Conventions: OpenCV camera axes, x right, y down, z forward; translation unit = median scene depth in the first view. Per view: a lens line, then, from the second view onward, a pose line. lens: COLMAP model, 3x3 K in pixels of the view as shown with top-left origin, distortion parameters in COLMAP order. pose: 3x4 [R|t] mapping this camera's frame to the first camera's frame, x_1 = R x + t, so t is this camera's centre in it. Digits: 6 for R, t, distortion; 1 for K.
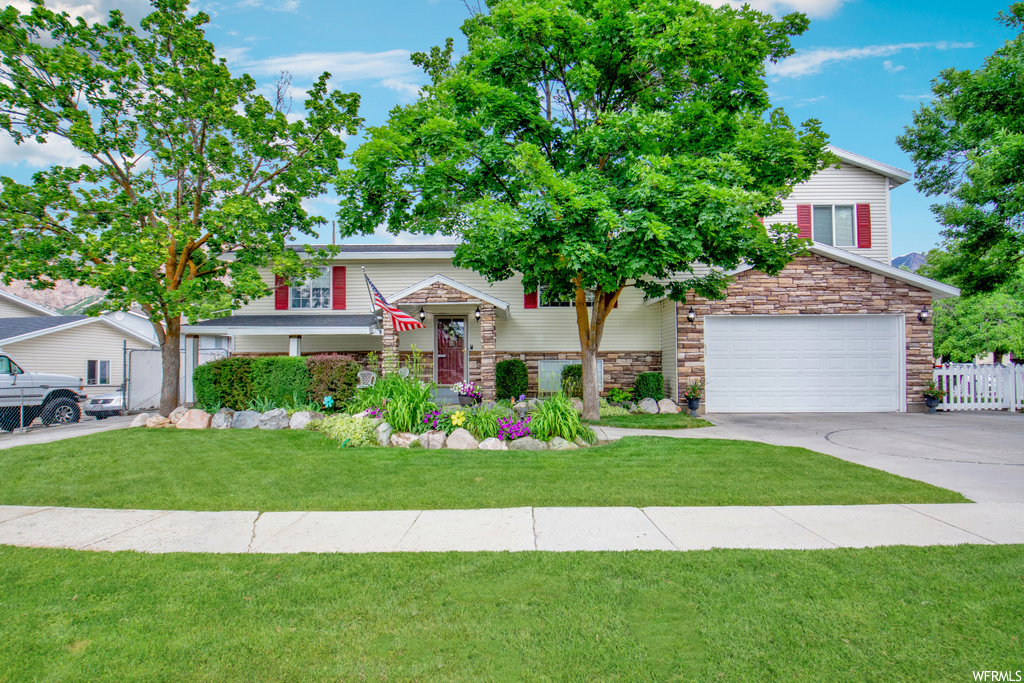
lens RADIAL K [[501.2, 0, 501.6], [0, 501.2, 375.1], [0, 0, 1]] dist [-0.009317, -0.003937]
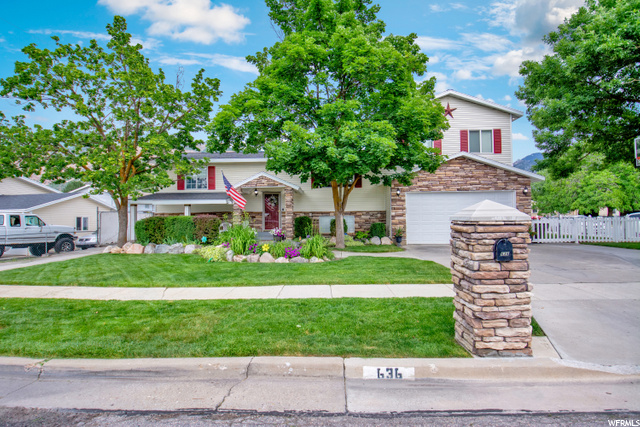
lens RADIAL K [[306.3, 0, 311.8], [0, 306.3, 222.3], [0, 0, 1]] dist [-0.005108, 0.000717]
pose [[0.999749, -0.005769, -0.021650, 0.084742], [0.005775, 0.999983, 0.000205, -0.009241], [0.021648, -0.000330, 0.999766, -0.153591]]
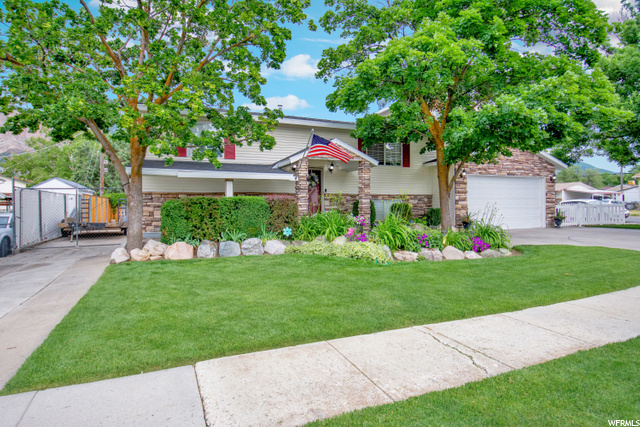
lens RADIAL K [[351.4, 0, 316.4], [0, 351.4, 209.7], [0, 0, 1]] dist [0.003636, 0.000016]
pose [[0.910268, -0.006477, 0.413970, -0.590037], [0.005030, 0.999977, 0.004585, -0.007045], [-0.413990, -0.002092, 0.910279, 0.129287]]
